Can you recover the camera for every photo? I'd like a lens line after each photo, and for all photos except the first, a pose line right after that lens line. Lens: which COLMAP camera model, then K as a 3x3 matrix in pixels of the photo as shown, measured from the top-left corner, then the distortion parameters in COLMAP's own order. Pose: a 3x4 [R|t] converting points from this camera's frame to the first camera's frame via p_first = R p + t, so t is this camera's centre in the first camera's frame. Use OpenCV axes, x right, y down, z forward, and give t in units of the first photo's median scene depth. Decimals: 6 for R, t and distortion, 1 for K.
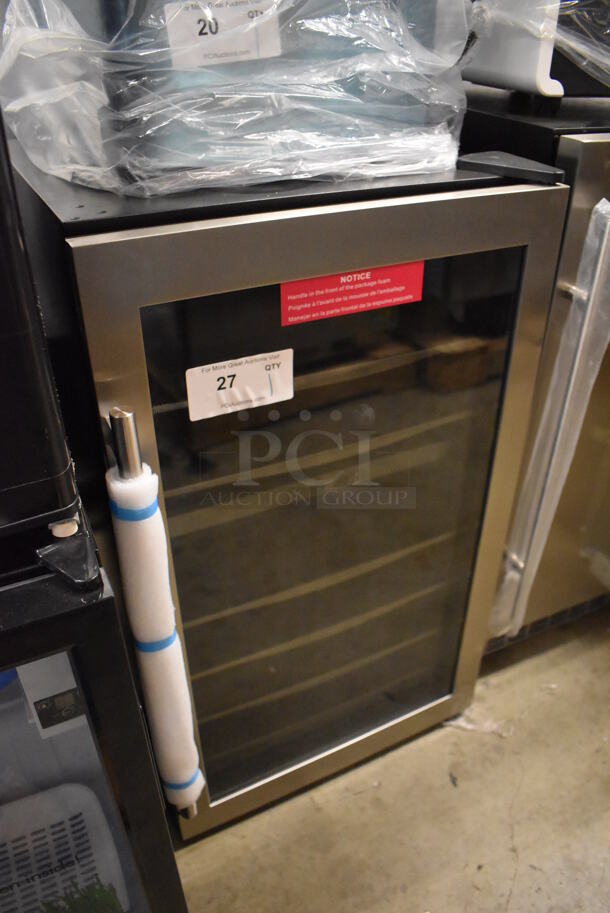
lens RADIAL K [[696.1, 0, 305.0], [0, 696.1, 457.9], [0, 0, 1]] dist [-0.098449, 0.021340]
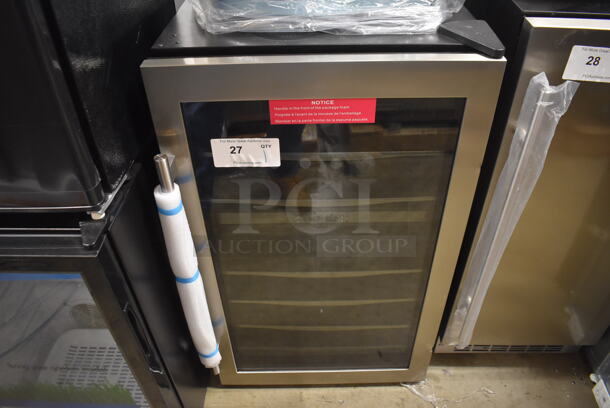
lens RADIAL K [[465.1, 0, 307.2], [0, 465.1, 200.9], [0, 0, 1]] dist [-0.098449, 0.021340]
pose [[0.893649, 0.273265, -0.355975, 0.466001], [-0.229579, 0.959954, 0.160568, -0.205792], [0.385597, -0.061768, 0.920597, 0.018344]]
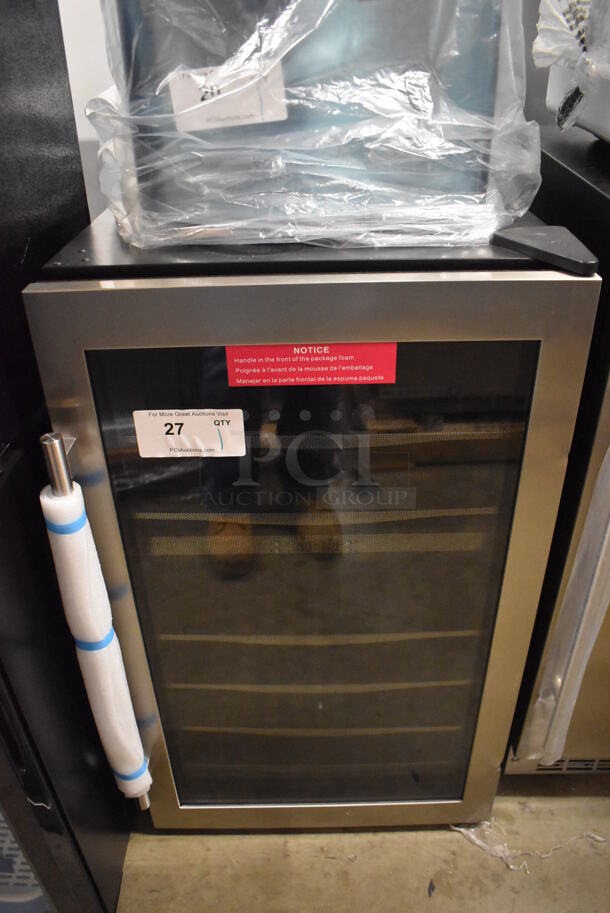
lens RADIAL K [[696.1, 0, 304.3], [0, 696.1, 457.2], [0, 0, 1]] dist [-0.098449, 0.021340]
pose [[0.893775, 0.221864, -0.389798, 0.472169], [-0.226398, 0.973408, 0.034929, -0.144785], [0.387182, 0.057031, 0.920238, 0.105765]]
